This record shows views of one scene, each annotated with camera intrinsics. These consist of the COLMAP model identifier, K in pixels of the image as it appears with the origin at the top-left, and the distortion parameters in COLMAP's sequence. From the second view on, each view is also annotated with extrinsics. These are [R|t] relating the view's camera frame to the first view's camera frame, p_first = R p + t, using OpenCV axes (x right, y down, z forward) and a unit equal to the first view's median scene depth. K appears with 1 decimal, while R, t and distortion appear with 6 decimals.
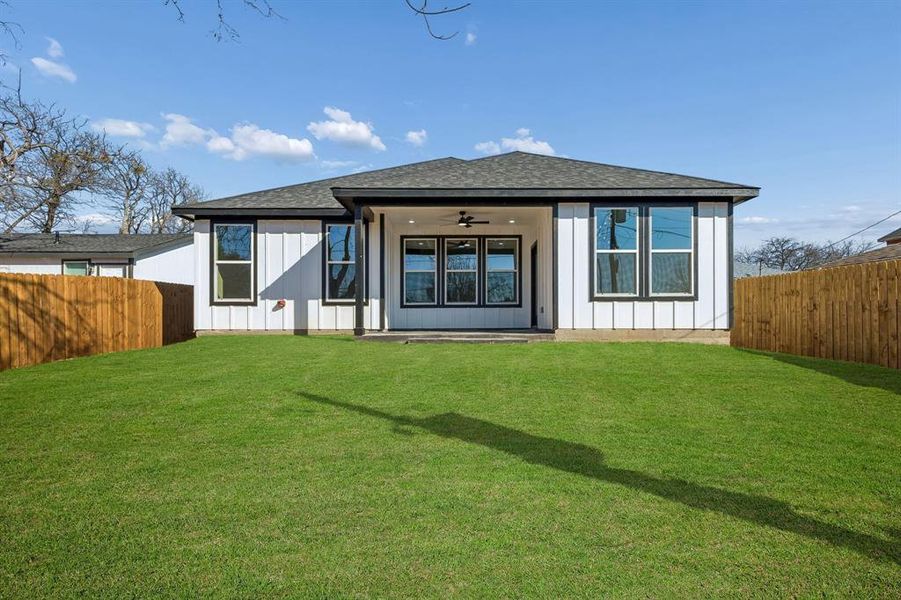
lens RADIAL K [[427.7, 0, 430.7], [0, 427.7, 318.6], [0, 0, 1]] dist [0.000018, -0.000930]
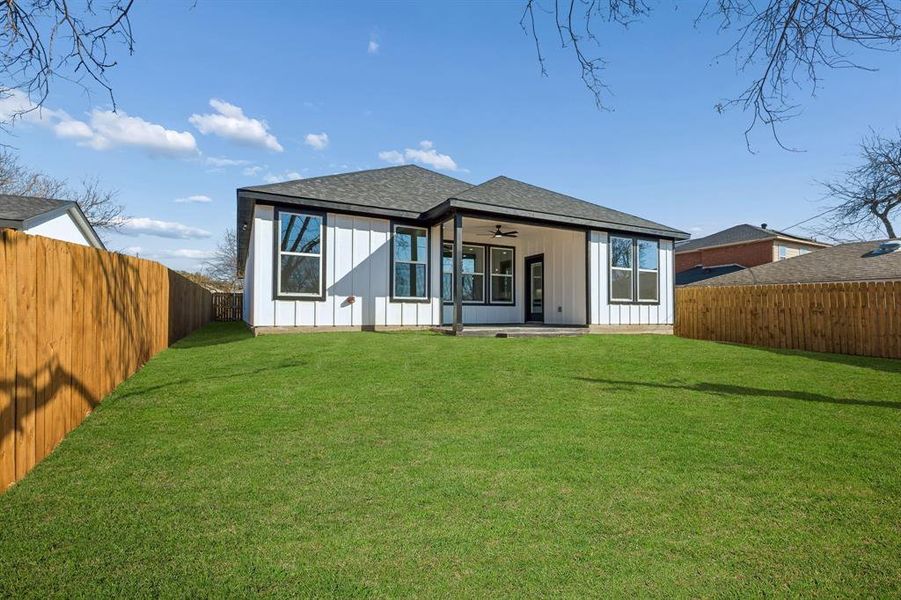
lens RADIAL K [[427.7, 0, 443.1], [0, 427.7, 306.0], [0, 0, 1]] dist [0.000018, -0.000930]
pose [[0.889282, 0.016300, 0.457069, -0.611500], [-0.009715, 0.999812, -0.016753, -0.005459], [-0.457256, 0.010457, 0.889274, 0.019289]]
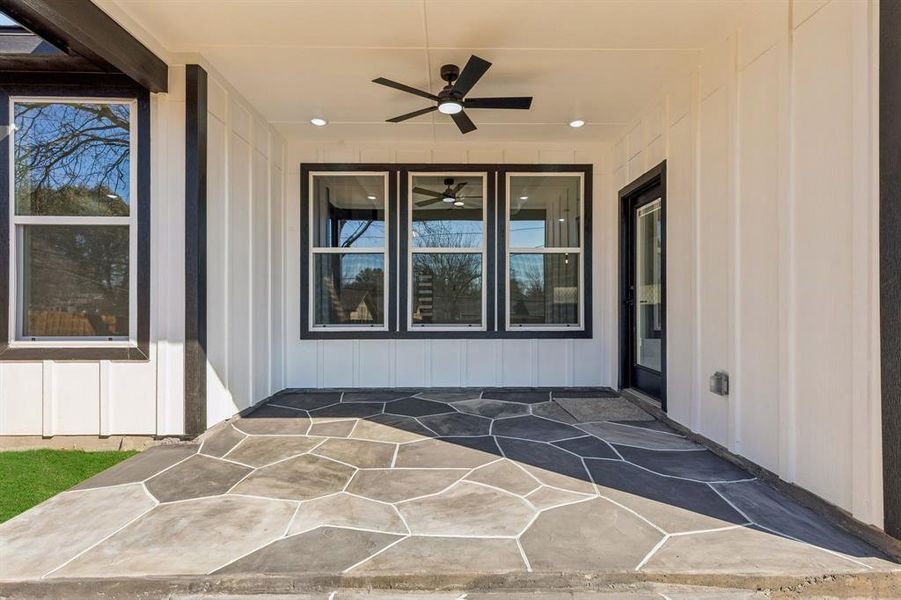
lens RADIAL K [[427.7, 0, 429.9], [0, 427.7, 298.8], [0, 0, 1]] dist [0.000018, -0.000930]
pose [[0.999881, 0.002206, 0.015258, 0.056558], [-0.002291, 0.999982, 0.005585, -0.077809], [-0.015246, -0.005619, 0.999868, 0.683531]]
